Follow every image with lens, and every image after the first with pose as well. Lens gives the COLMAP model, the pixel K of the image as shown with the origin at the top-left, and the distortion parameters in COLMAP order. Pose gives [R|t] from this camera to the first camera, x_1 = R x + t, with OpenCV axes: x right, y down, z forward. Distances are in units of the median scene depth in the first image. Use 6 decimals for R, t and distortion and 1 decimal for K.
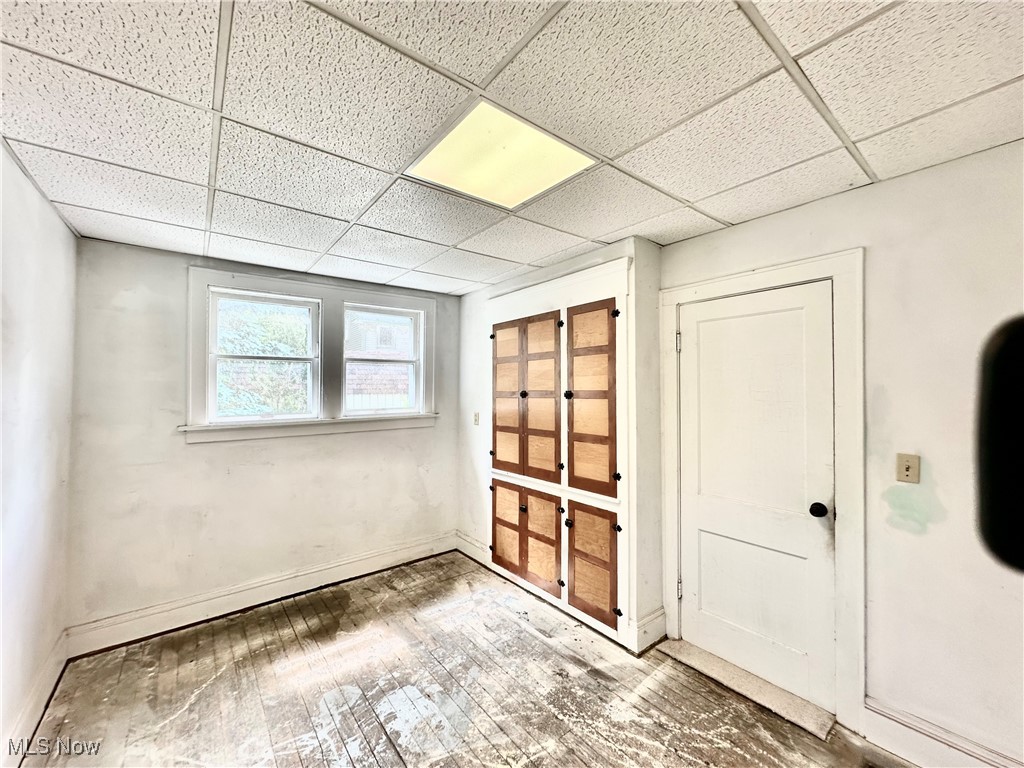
lens RADIAL K [[410.5, 0, 511.3], [0, 410.5, 384.8], [0, 0, 1]] dist [-0.003039, 0.001239]
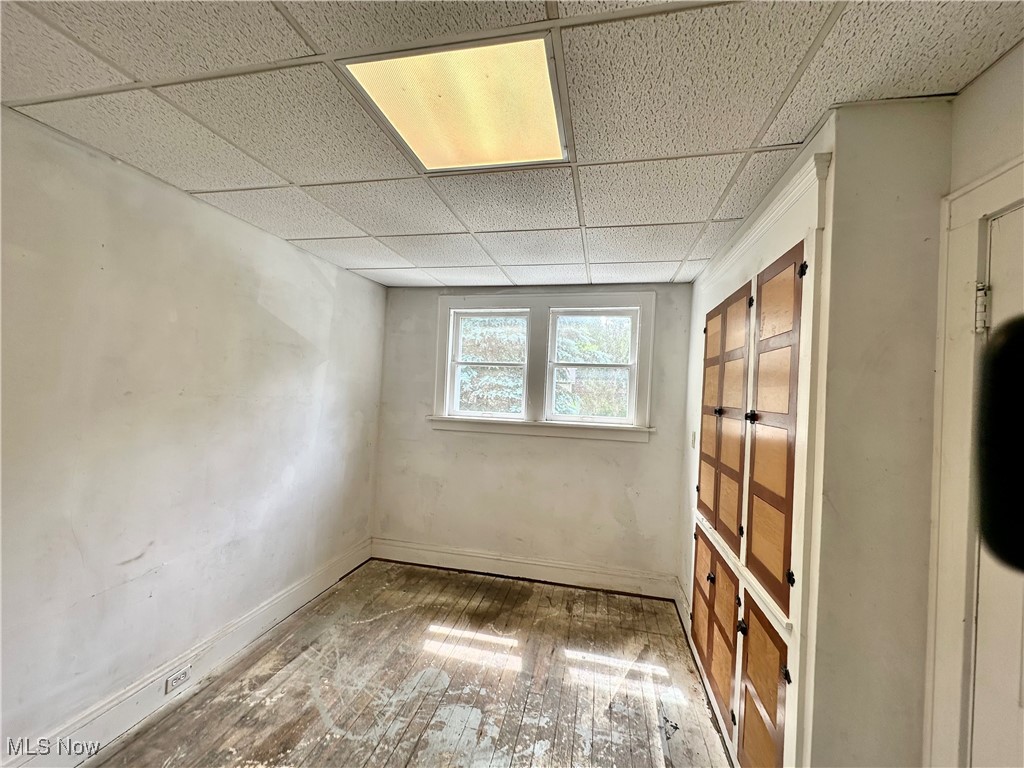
lens RADIAL K [[410.5, 0, 511.5], [0, 410.5, 384.6], [0, 0, 1]] dist [-0.003039, 0.001239]
pose [[0.632190, 0.023394, -0.774460, 0.381792], [-0.036908, 0.999319, 0.000059, -0.010143], [0.773934, 0.028546, 0.632622, 0.333309]]
